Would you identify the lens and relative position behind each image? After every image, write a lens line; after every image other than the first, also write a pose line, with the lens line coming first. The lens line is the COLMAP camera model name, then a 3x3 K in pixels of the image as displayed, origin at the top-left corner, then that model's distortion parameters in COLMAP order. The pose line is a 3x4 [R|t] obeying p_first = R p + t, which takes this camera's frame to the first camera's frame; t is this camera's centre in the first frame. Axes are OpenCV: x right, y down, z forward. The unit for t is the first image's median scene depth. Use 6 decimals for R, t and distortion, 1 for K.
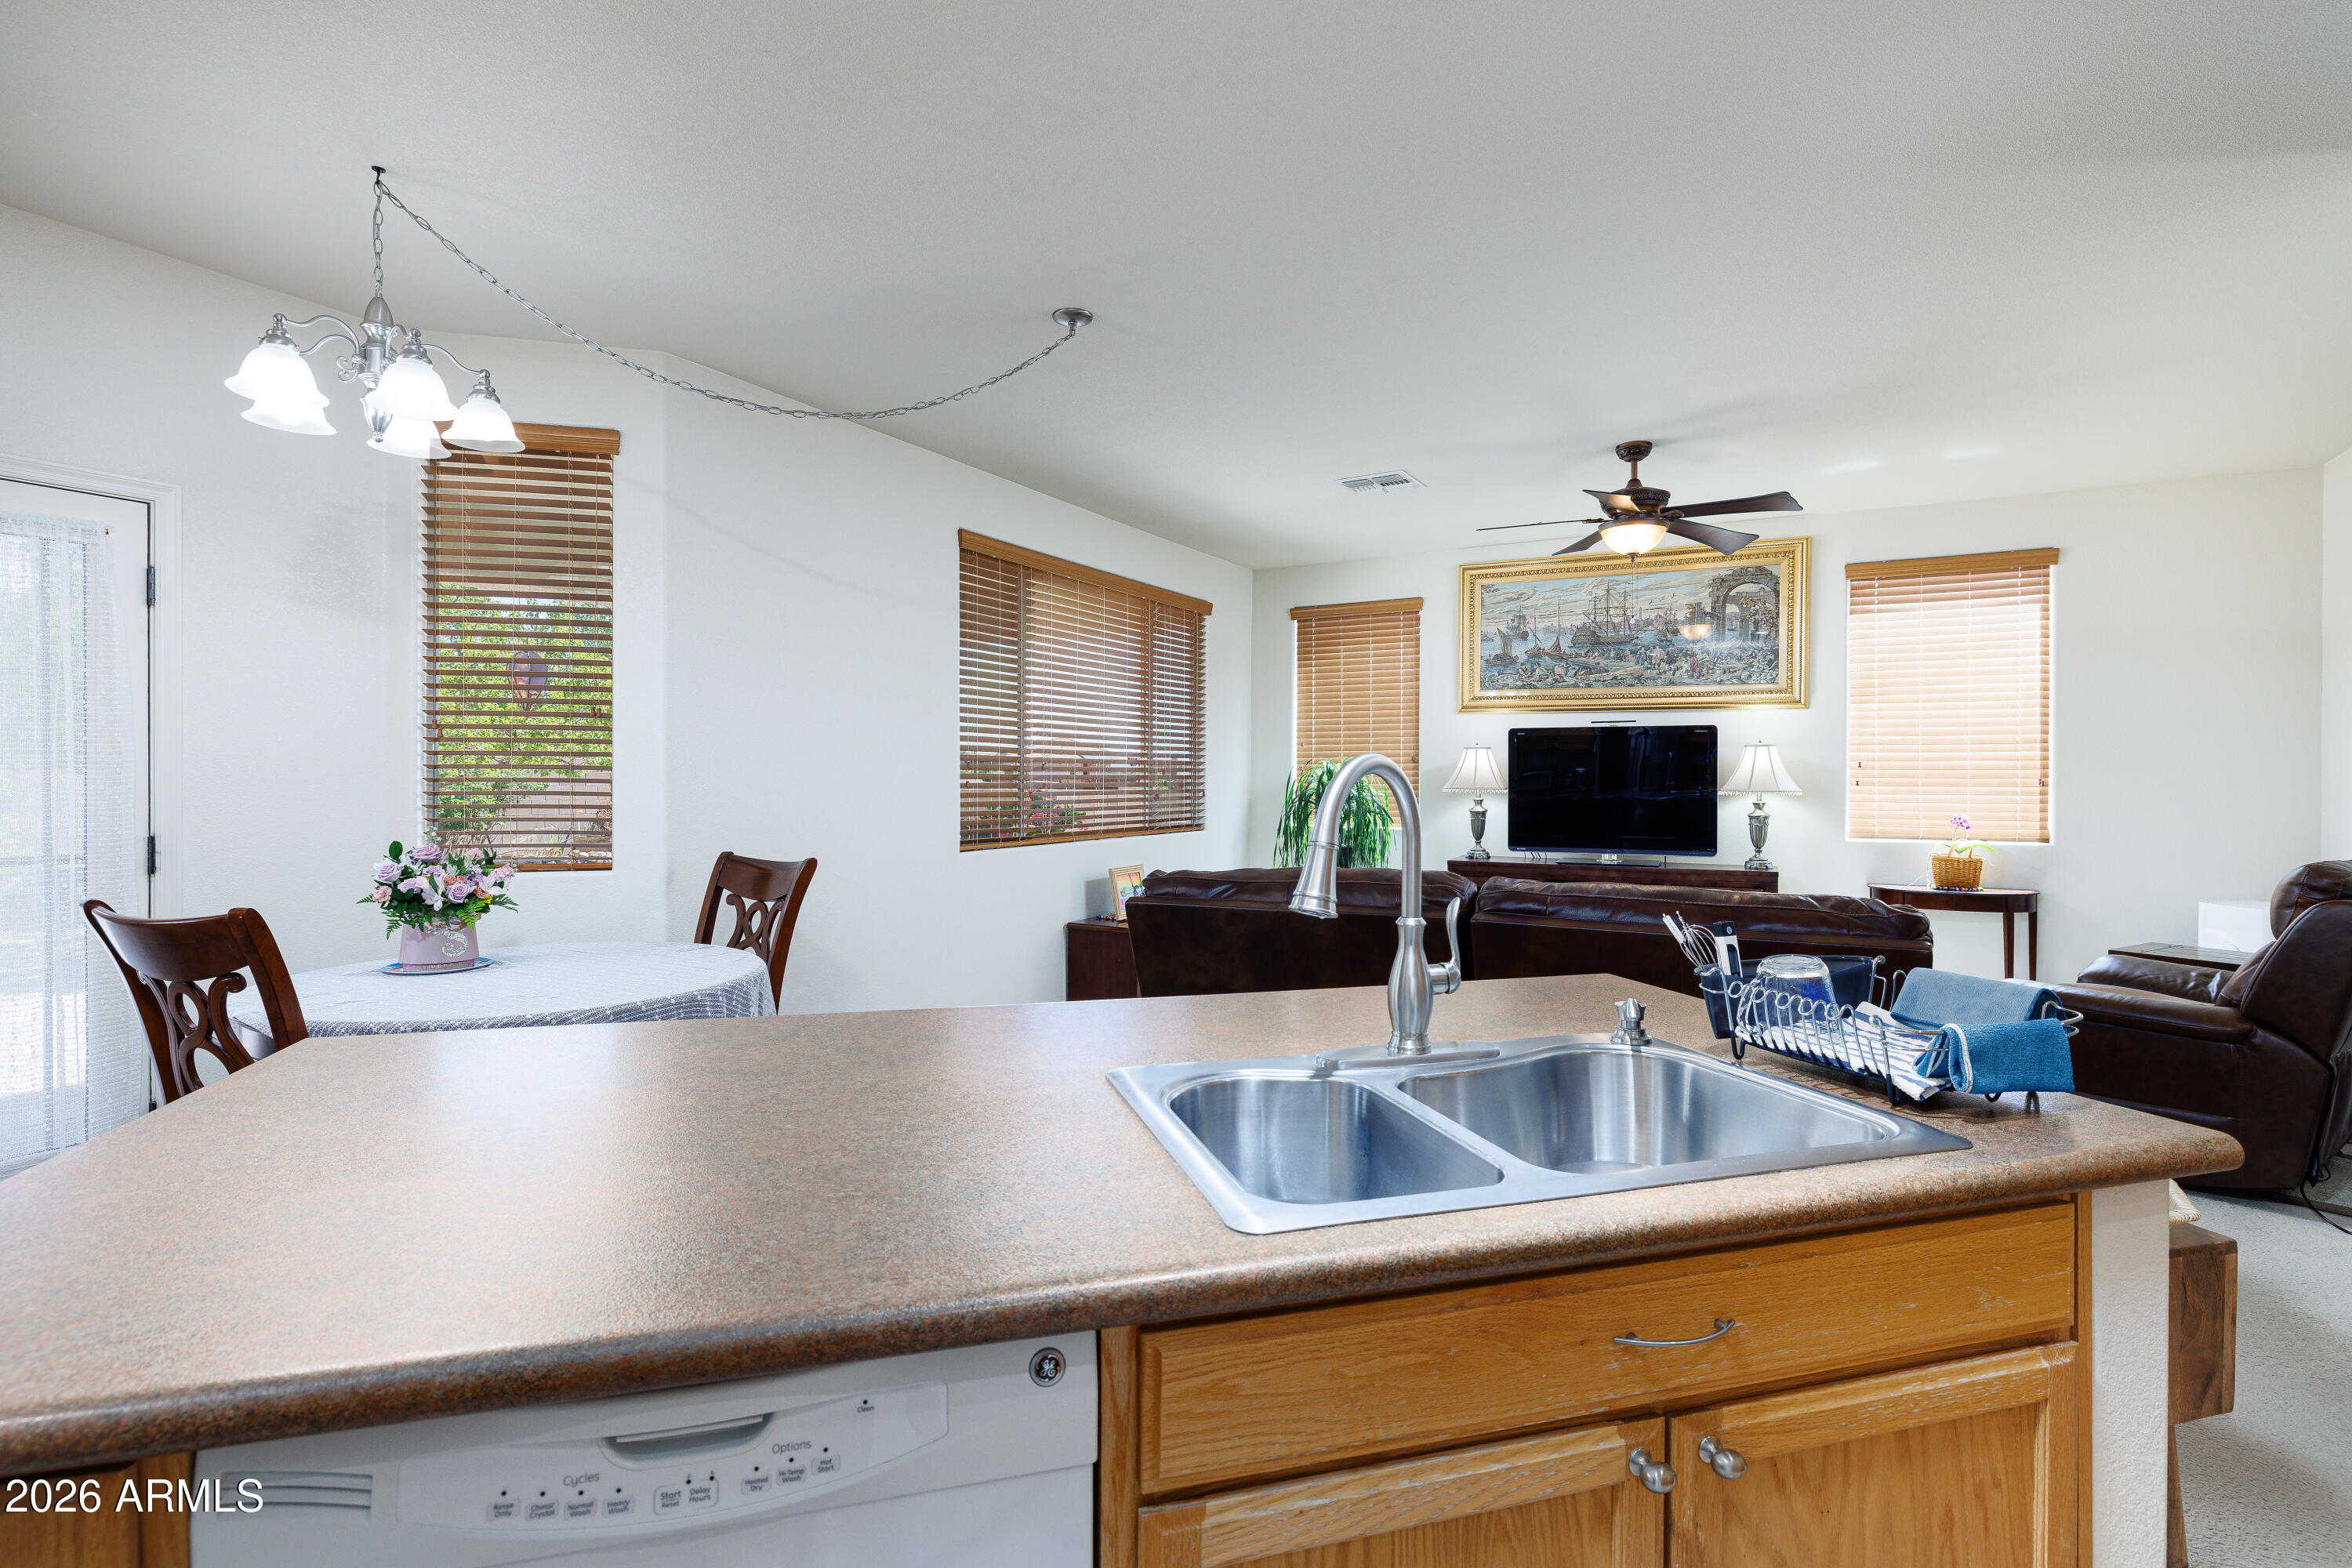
lens RADIAL K [[1118.5, 0, 1183.0], [0, 1118.5, 787.9], [0, 0, 1]] dist [-0.006012, 0.003330]
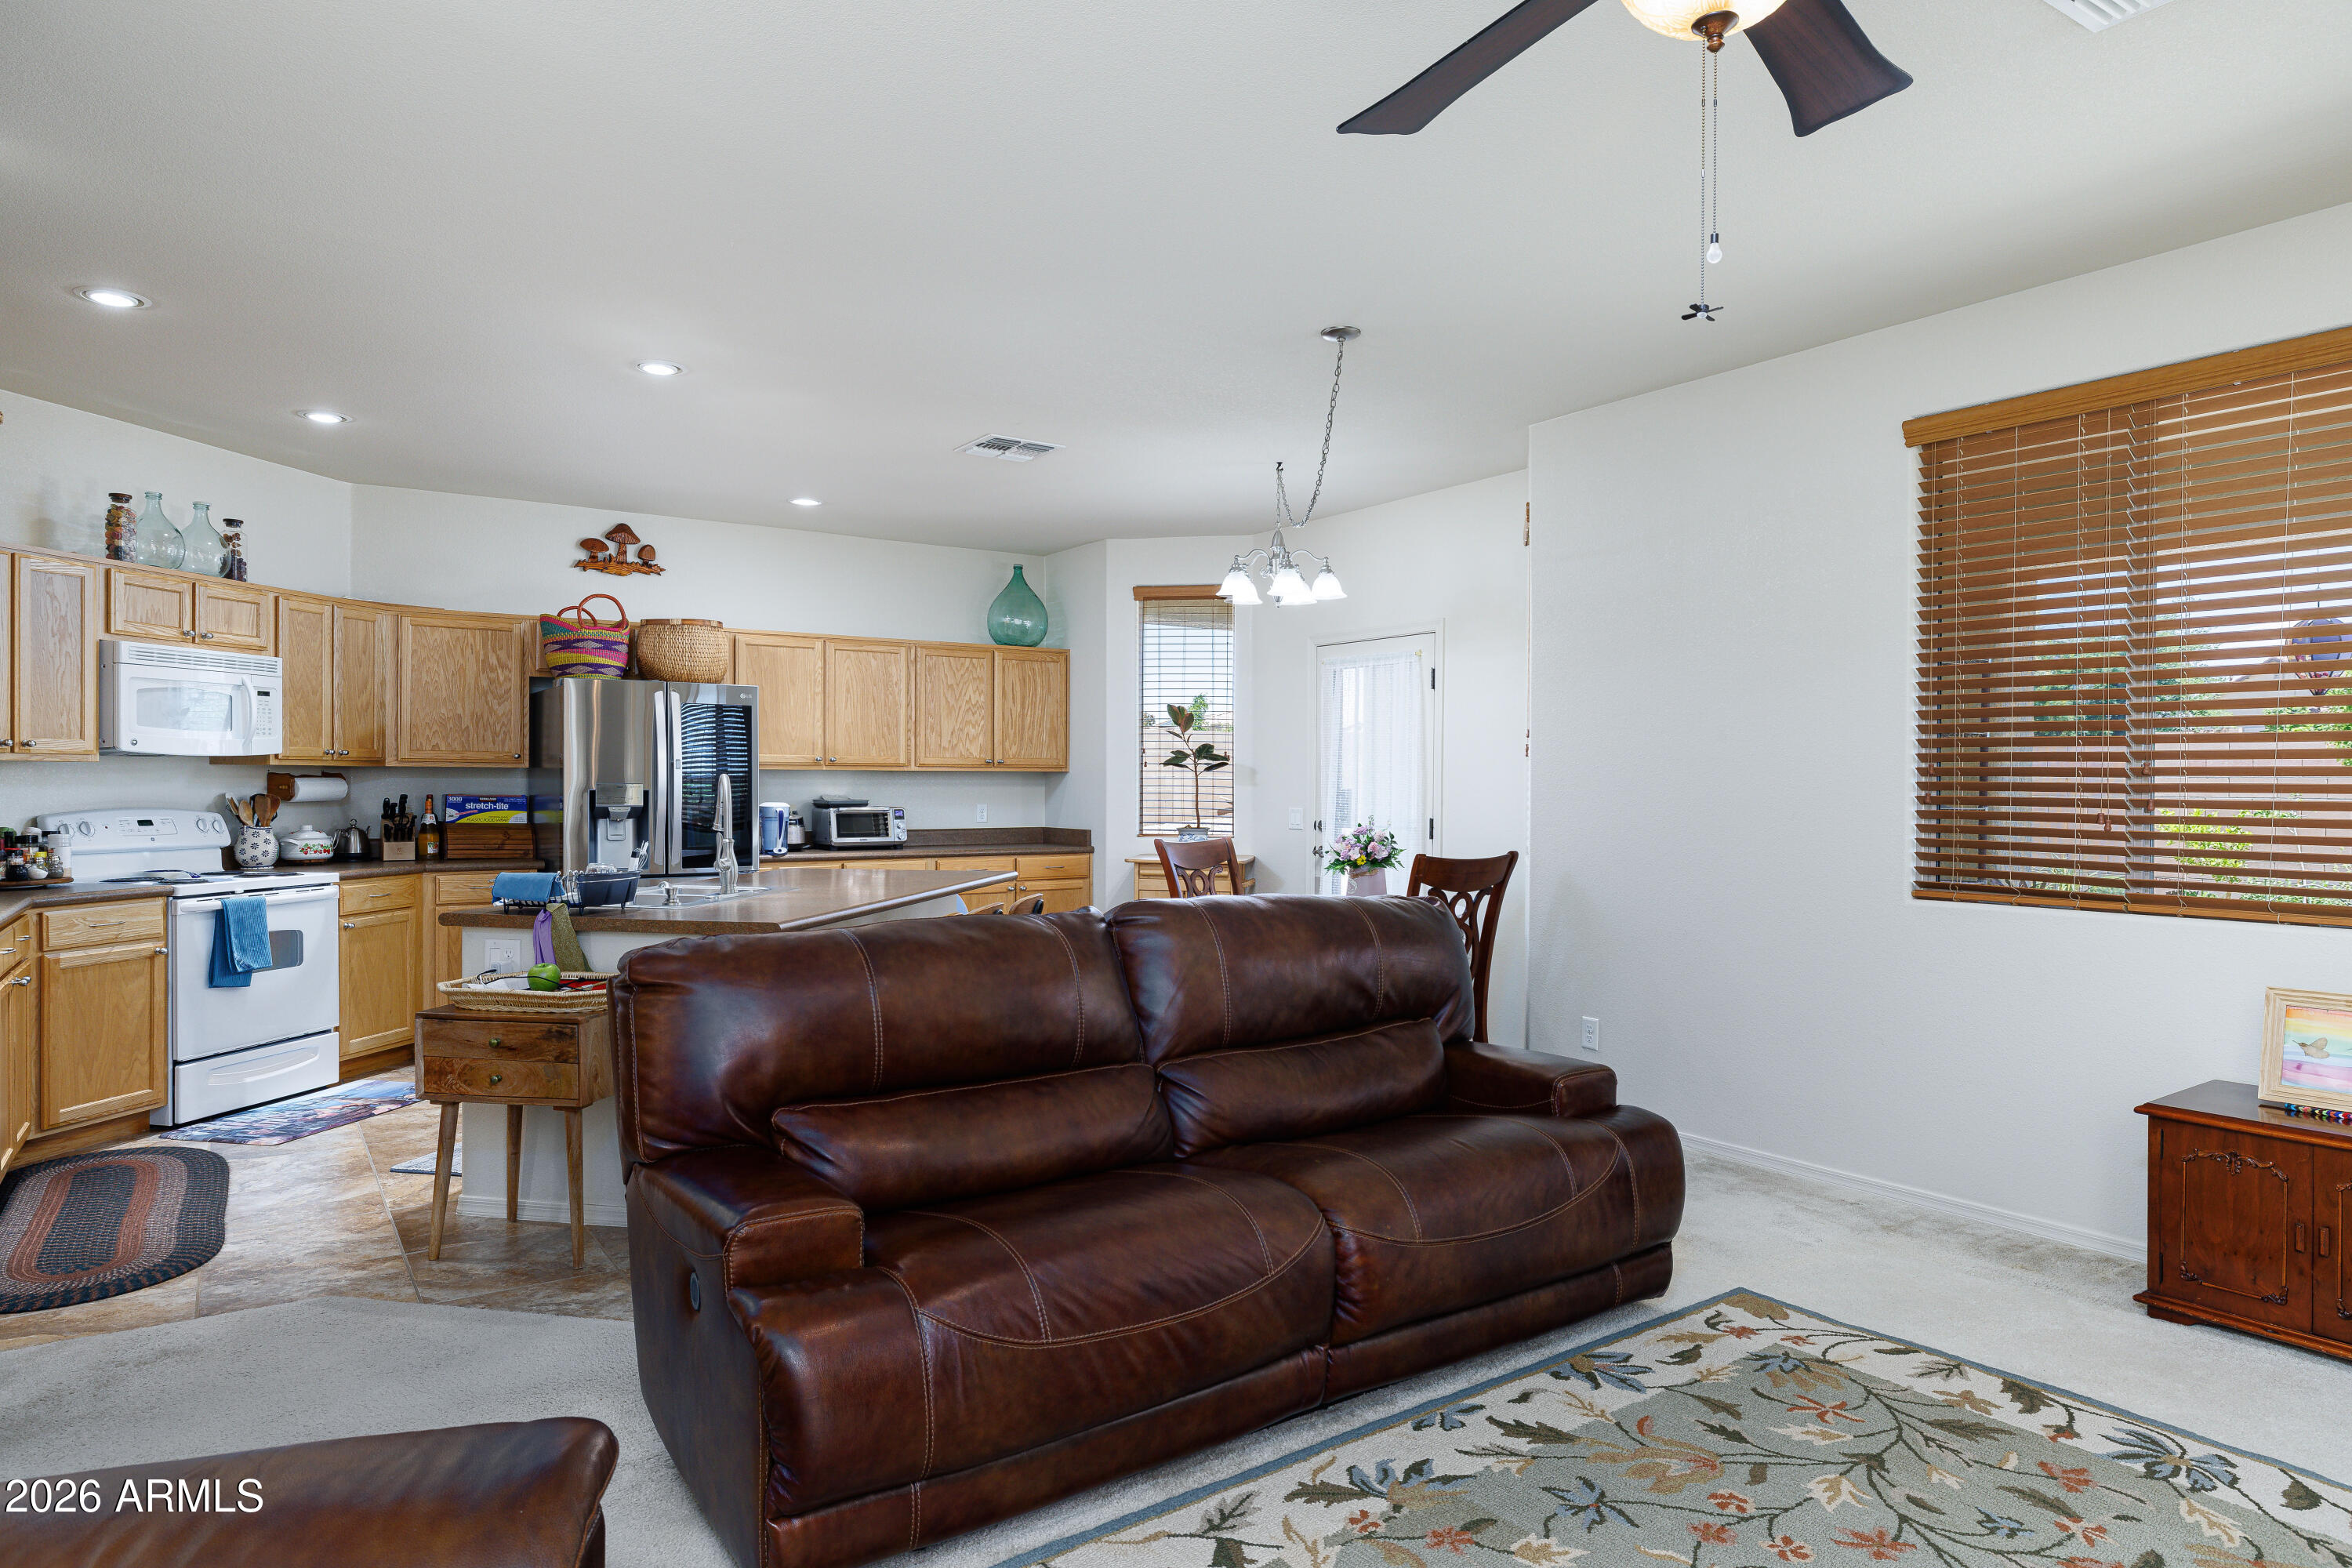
lens RADIAL K [[1393.4, 0, 1185.4], [0, 1393.4, 796.7], [0, 0, 1]] dist [0.000266, 0.004815]
pose [[-0.426470, 0.005624, -0.904484, 0.629063], [-0.011261, 0.999870, 0.011527, -0.006647], [0.904432, 0.015101, -0.426351, 0.794387]]
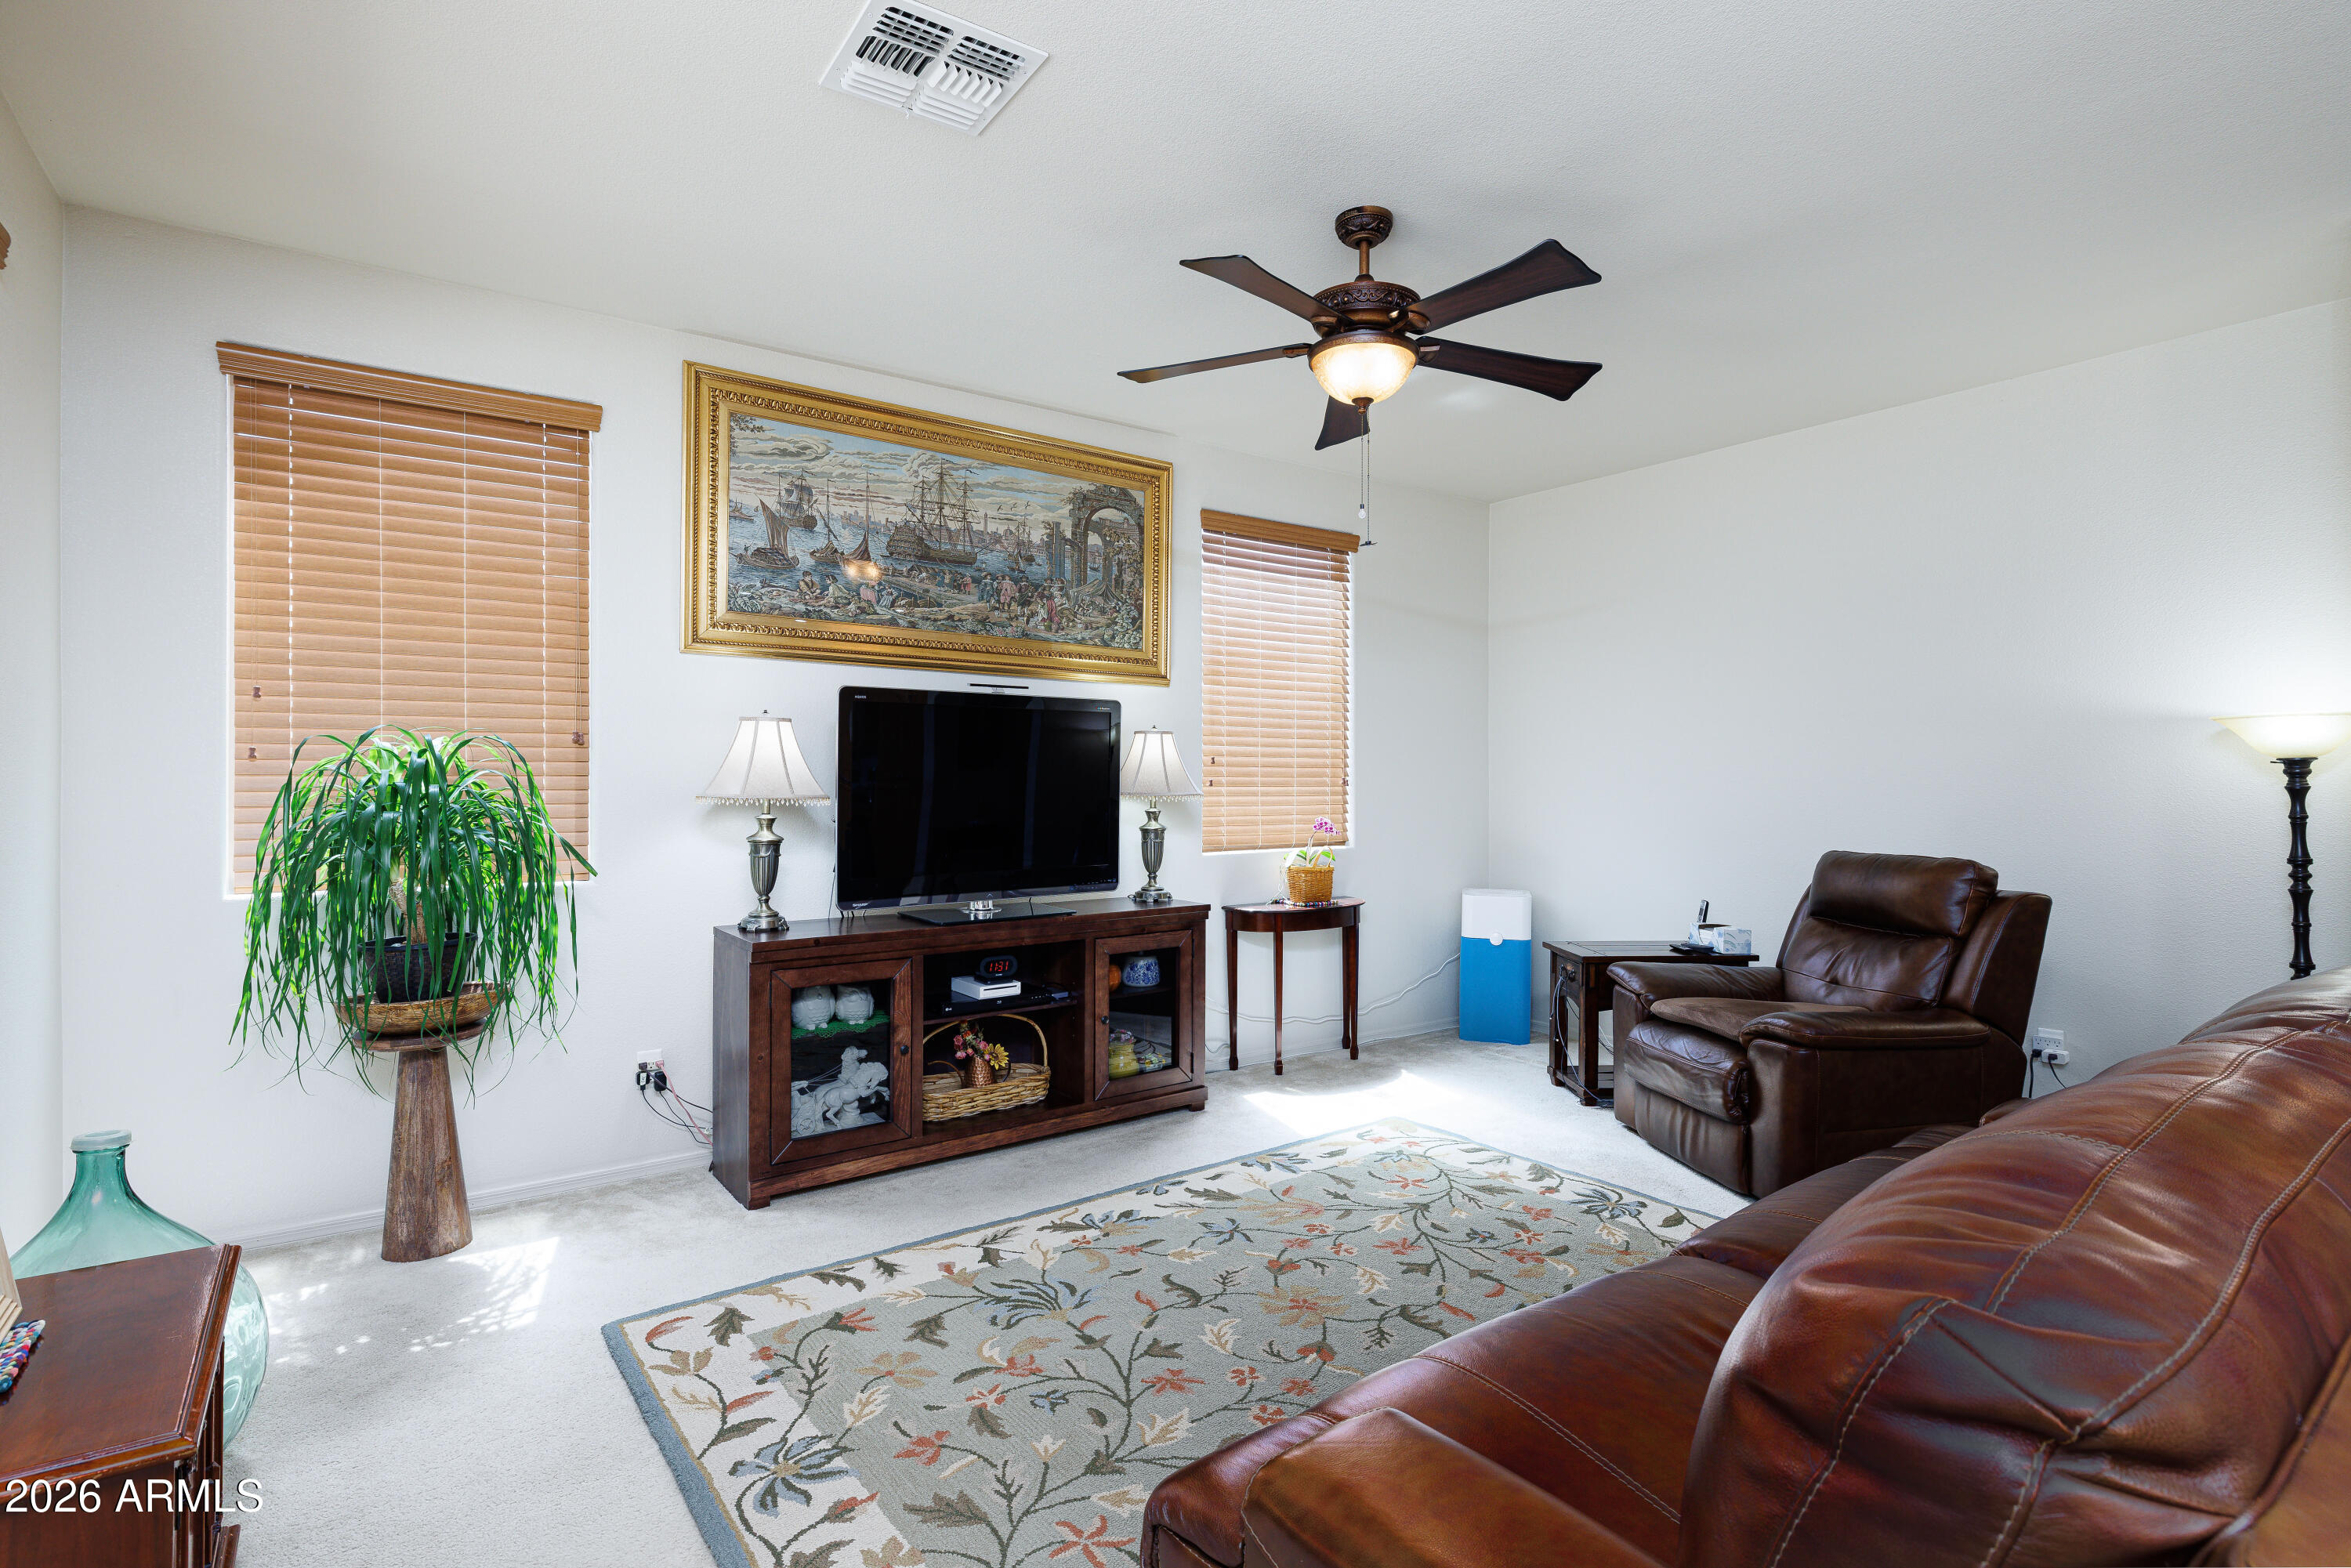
lens RADIAL K [[1162.3, 0, 1175.0], [0, 1162.3, 780.4], [0, 0, 1]] dist [0.002858, 0.000328]
pose [[0.427181, -0.002805, 0.904162, -0.156506], [0.007083, 0.999975, -0.000245, -0.006118], [-0.904139, 0.006509, 0.427190, 0.633409]]
